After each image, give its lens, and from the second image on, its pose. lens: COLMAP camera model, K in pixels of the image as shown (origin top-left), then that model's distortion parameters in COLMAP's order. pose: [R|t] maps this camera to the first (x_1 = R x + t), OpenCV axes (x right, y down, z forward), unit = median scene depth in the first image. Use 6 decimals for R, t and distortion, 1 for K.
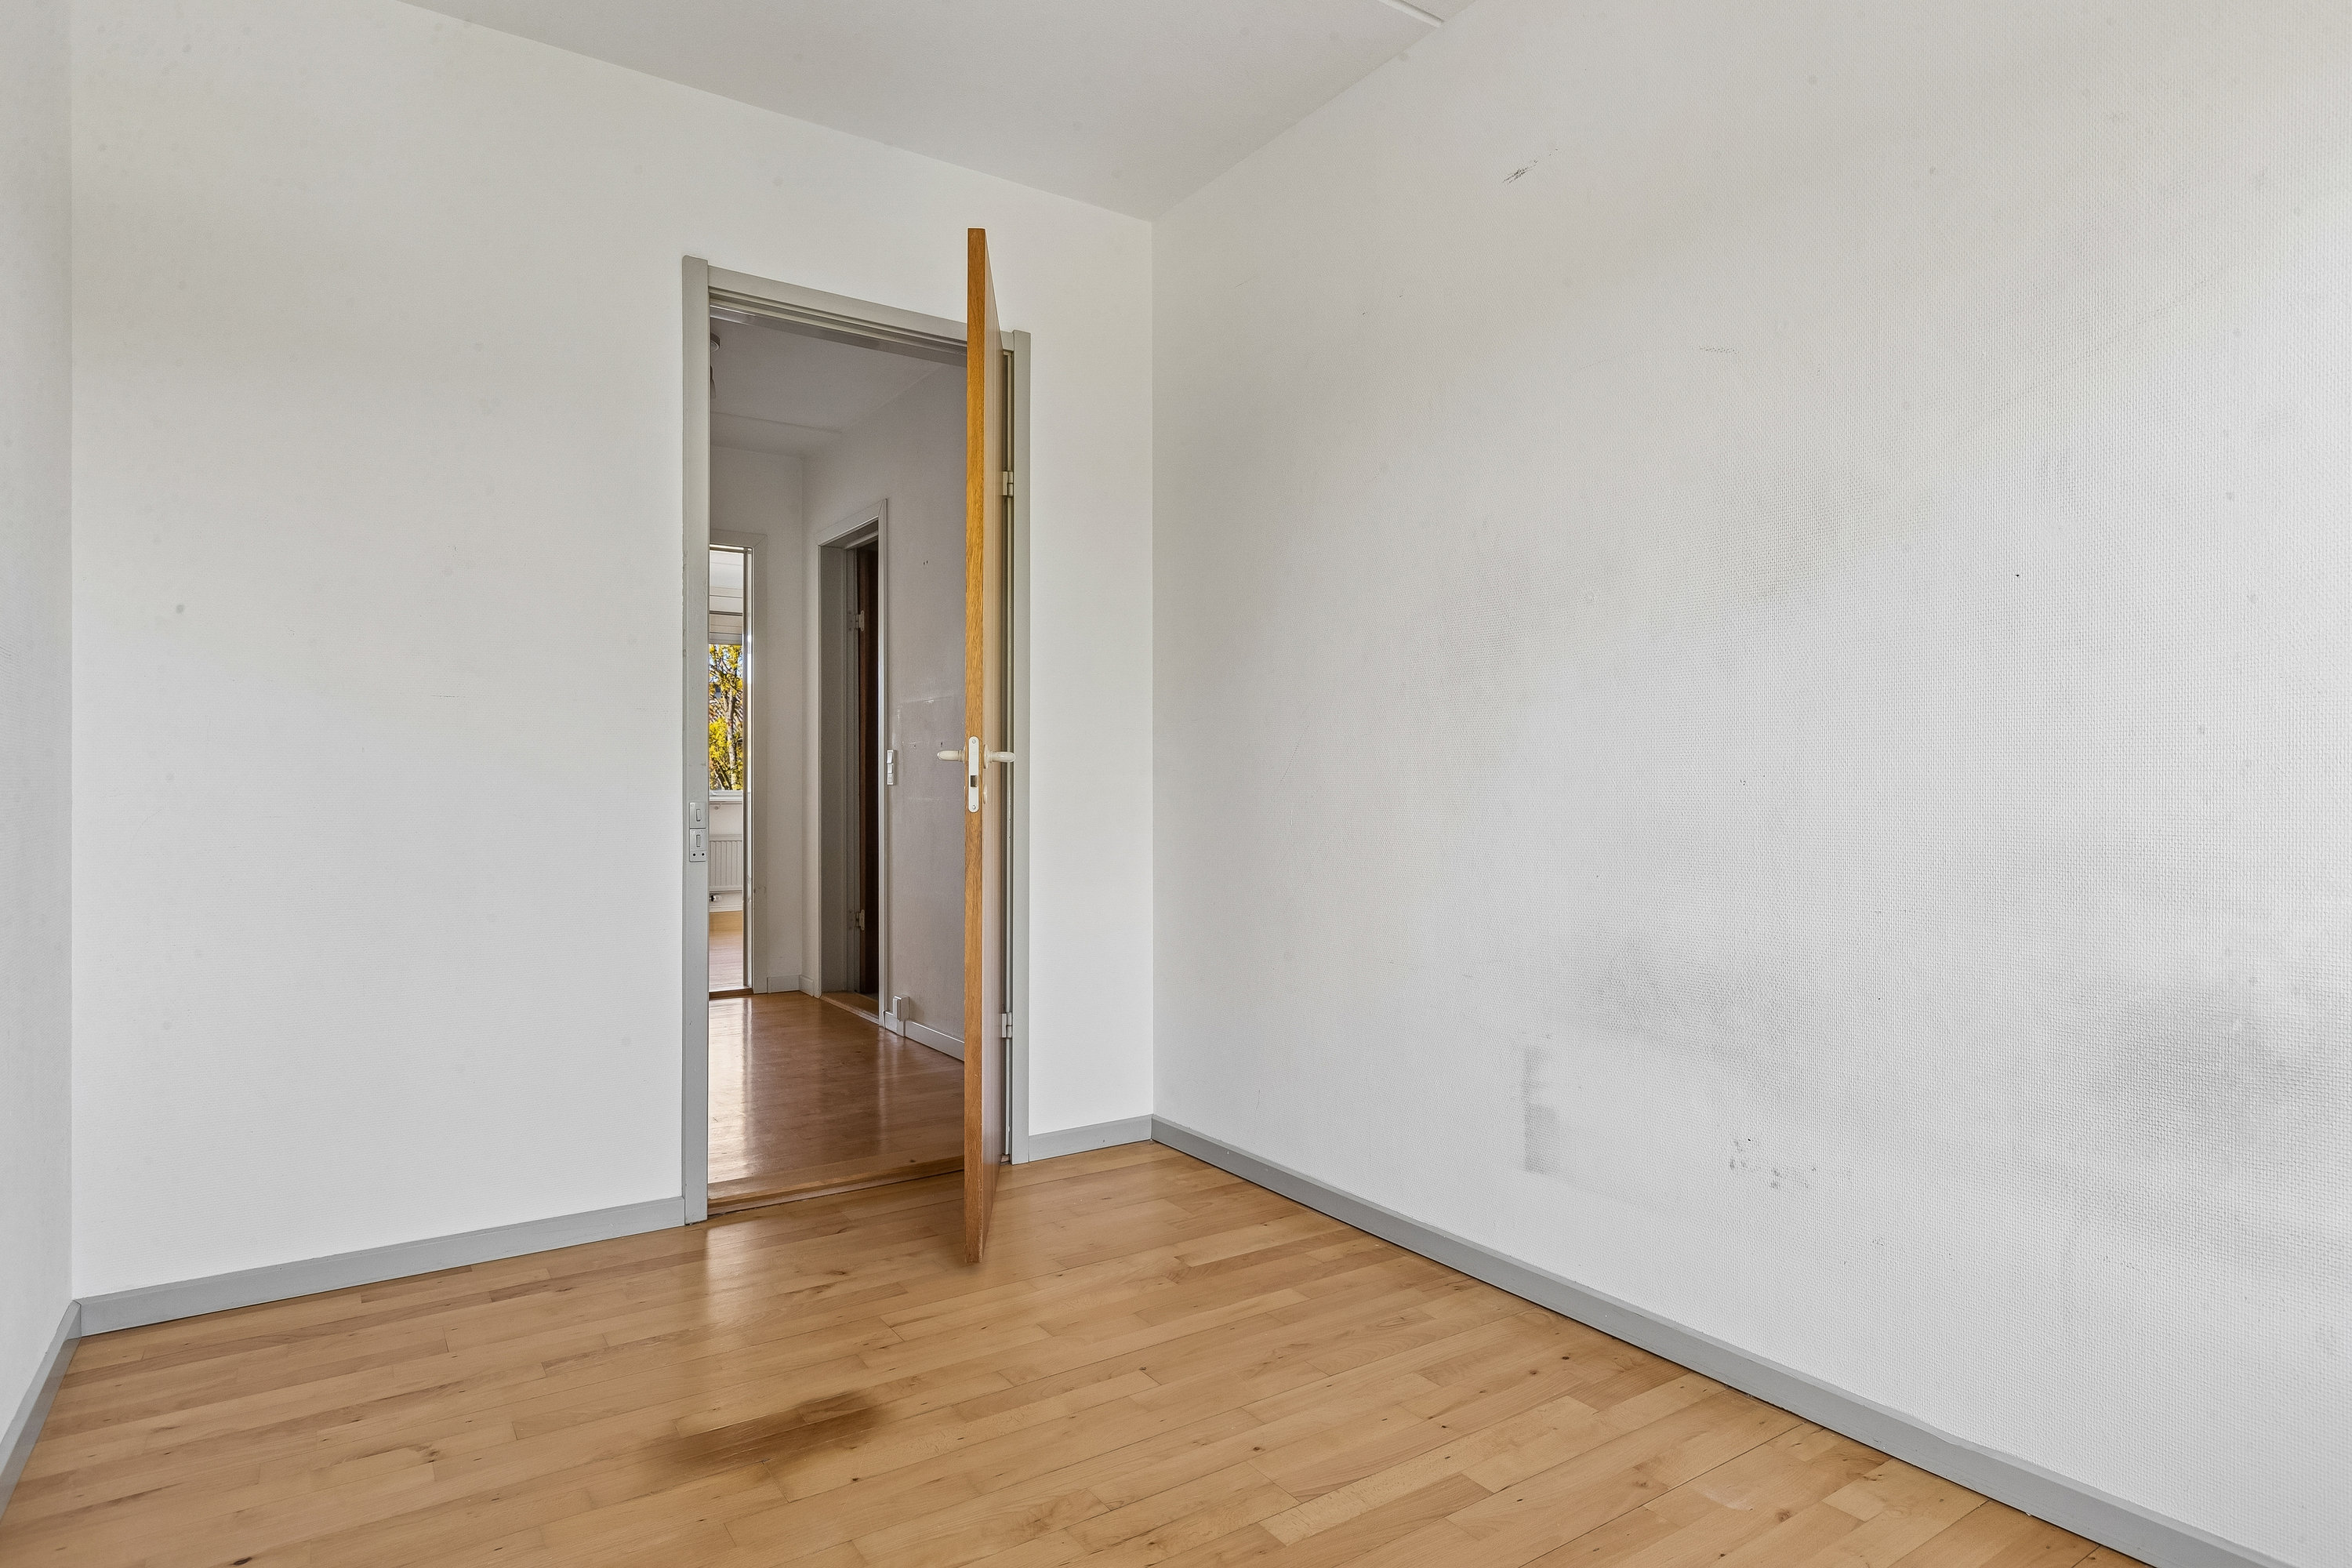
lens RADIAL K [[1286.8, 0, 1192.2], [0, 1286.8, 780.4], [0, 0, 1]] dist [0.003156, -0.003913]
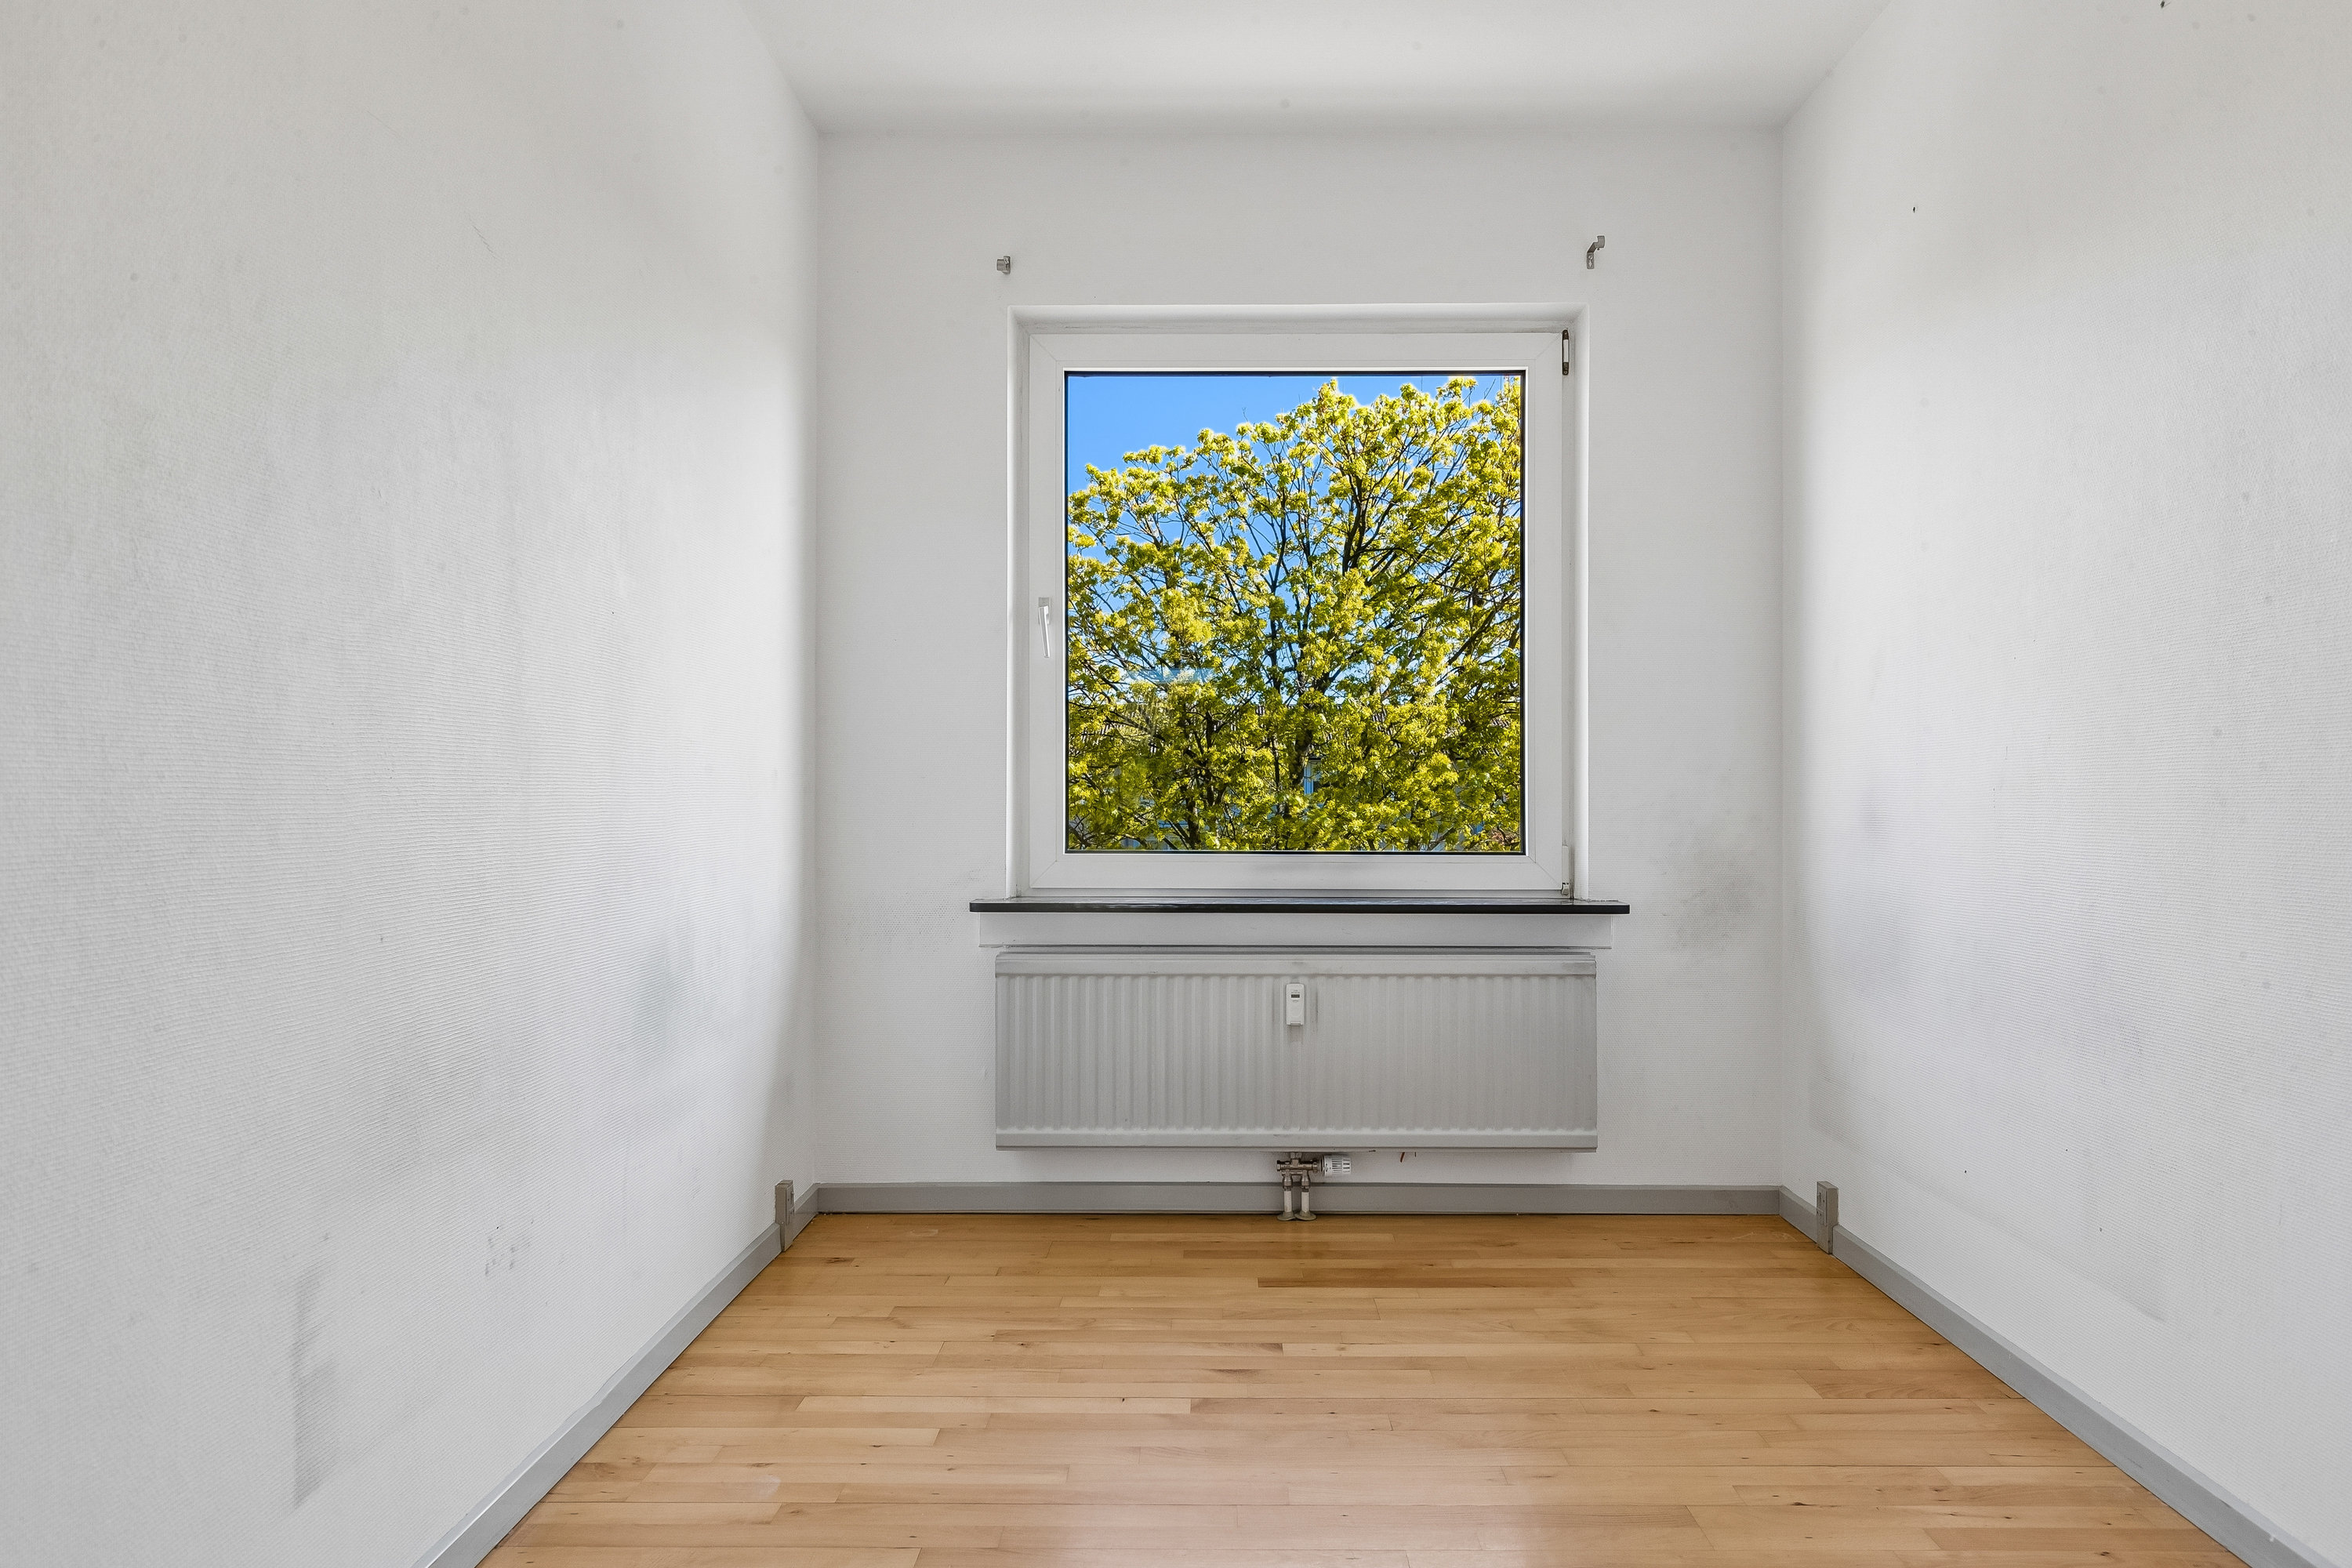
lens RADIAL K [[1618.9, 0, 1192.3], [0, 1618.9, 788.2], [0, 0, 1]] dist [-0.000278, -0.004810]
pose [[-0.819846, 0.006871, 0.572542, -0.516676], [0.004057, 0.999973, -0.006190, 0.007829], [-0.572569, -0.002752, -0.819852, 1.577941]]
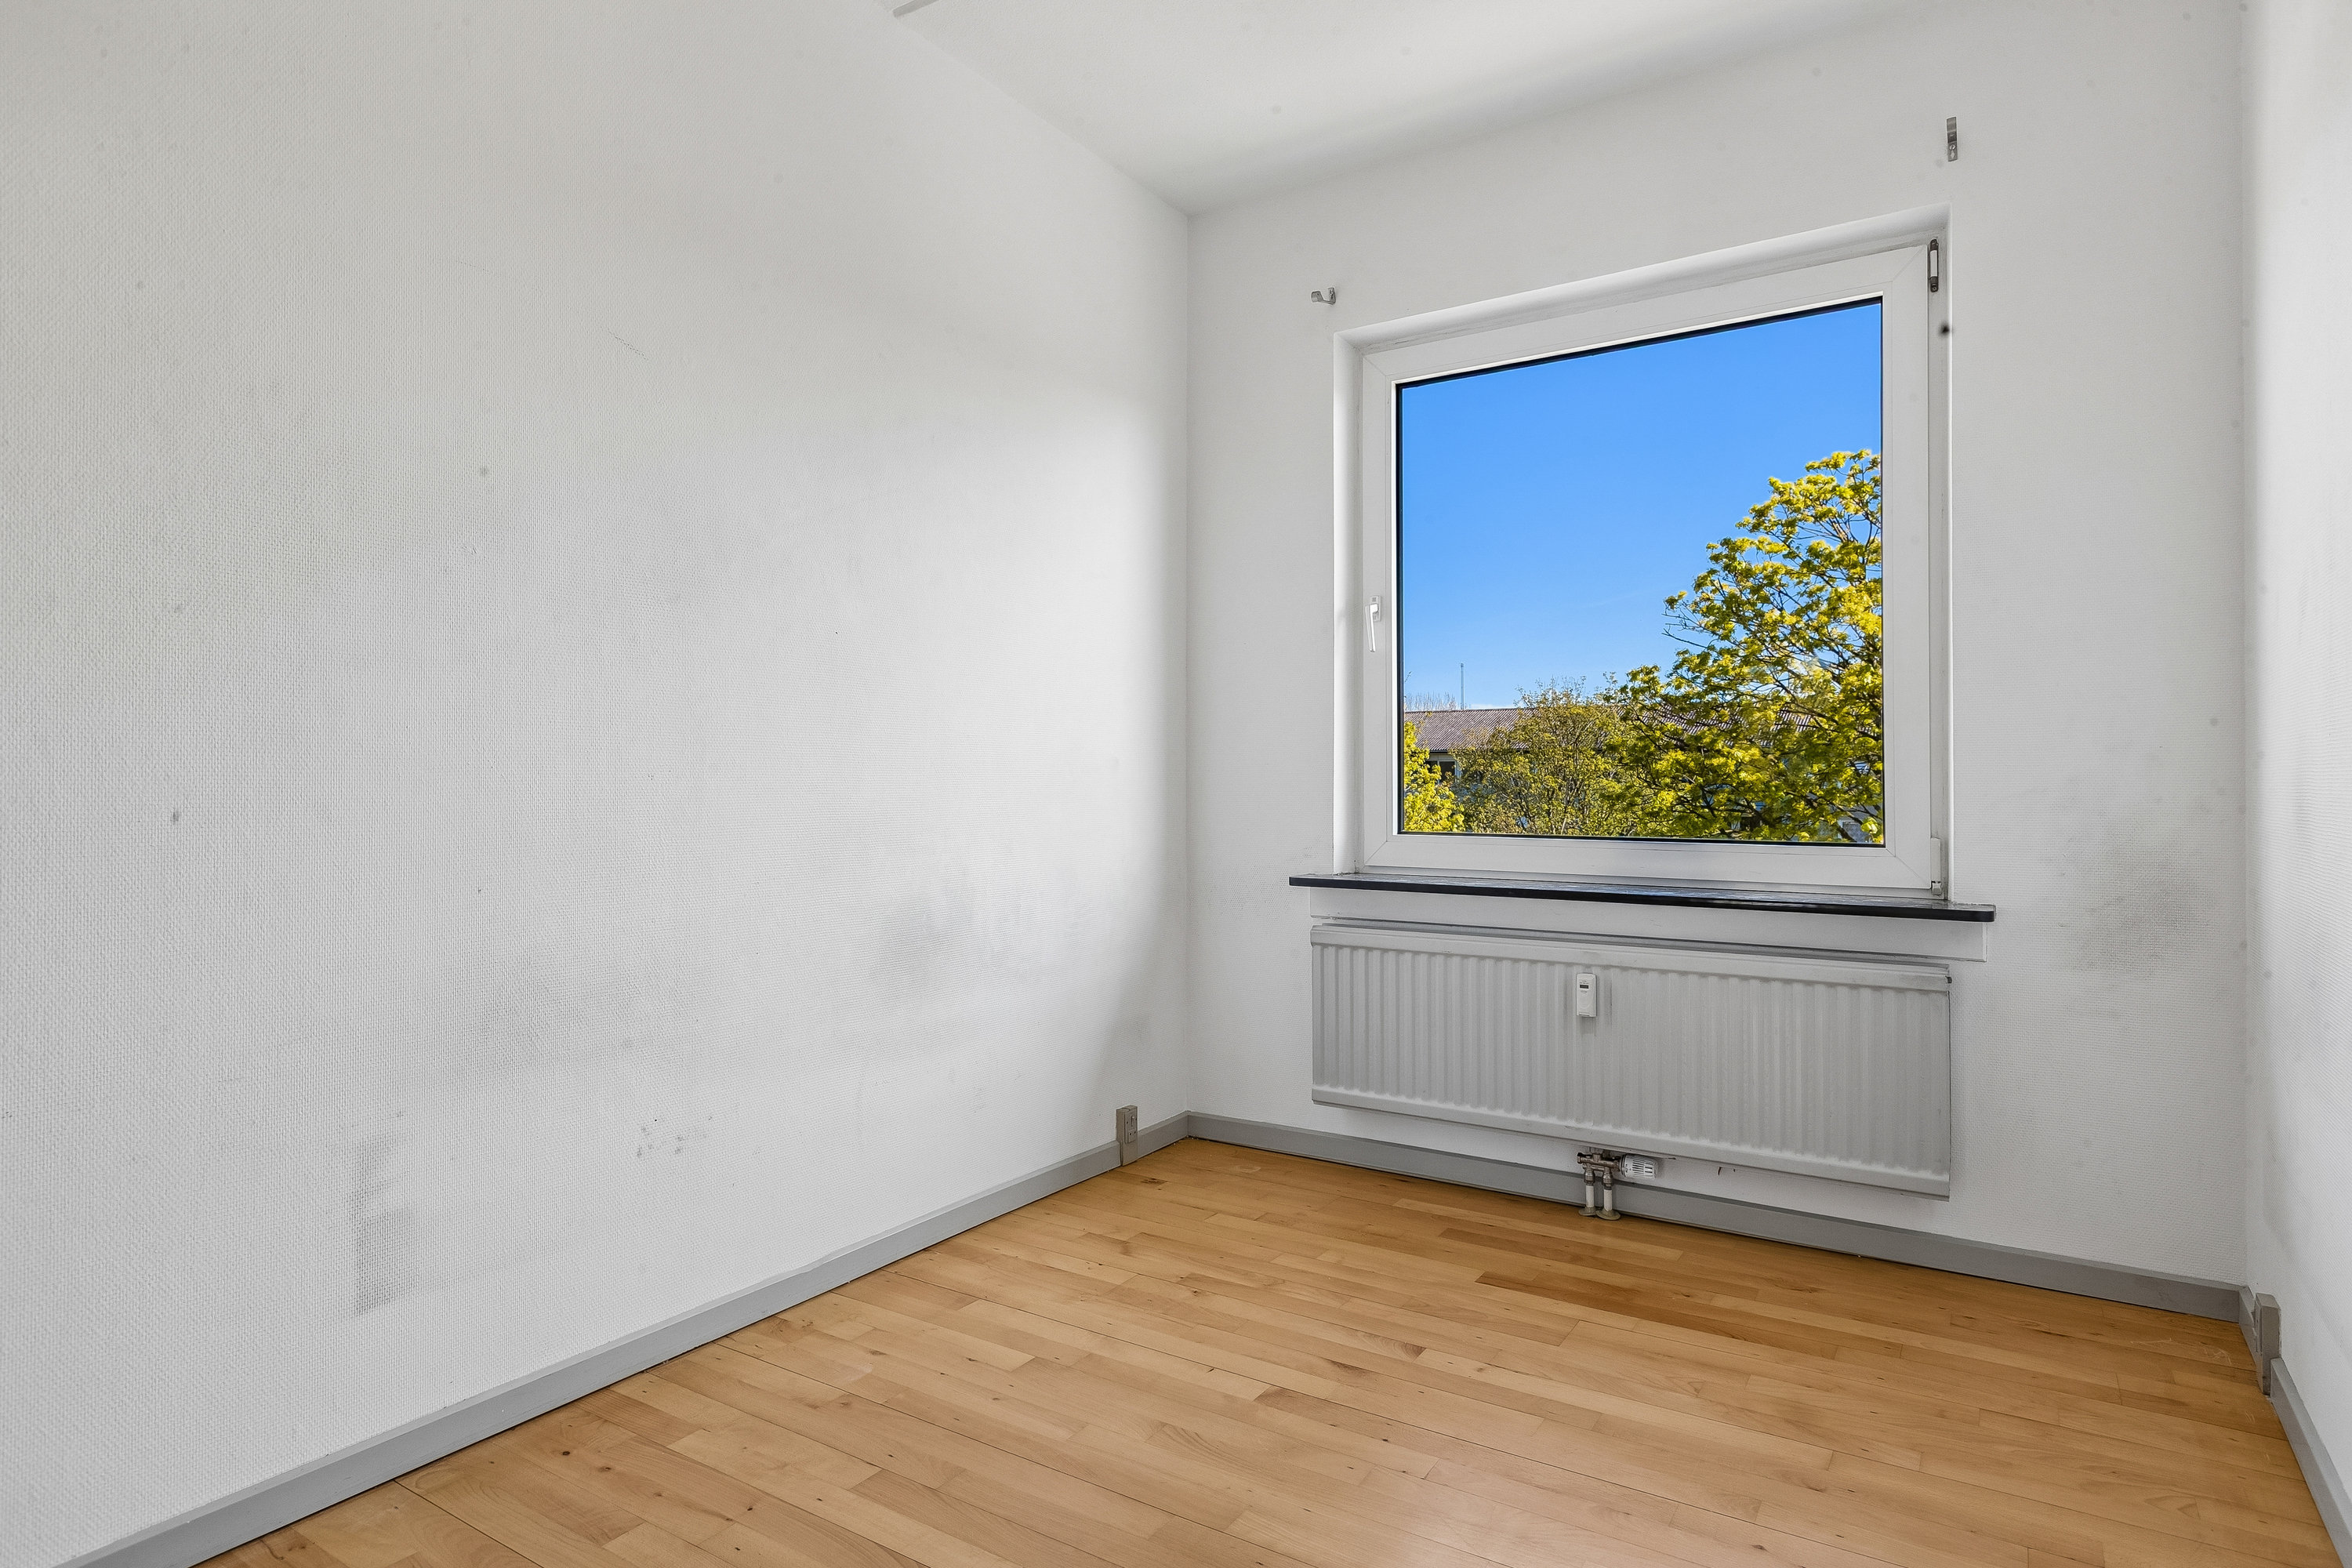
lens RADIAL K [[1286.8, 0, 1166.9], [0, 1286.8, 775.8], [0, 0, 1]] dist [0.003156, -0.003913]
pose [[-0.384411, 0.007586, 0.923131, -0.684086], [0.002894, 0.999971, -0.007012, 0.008817], [-0.923157, -0.000024, -0.384422, 1.010042]]
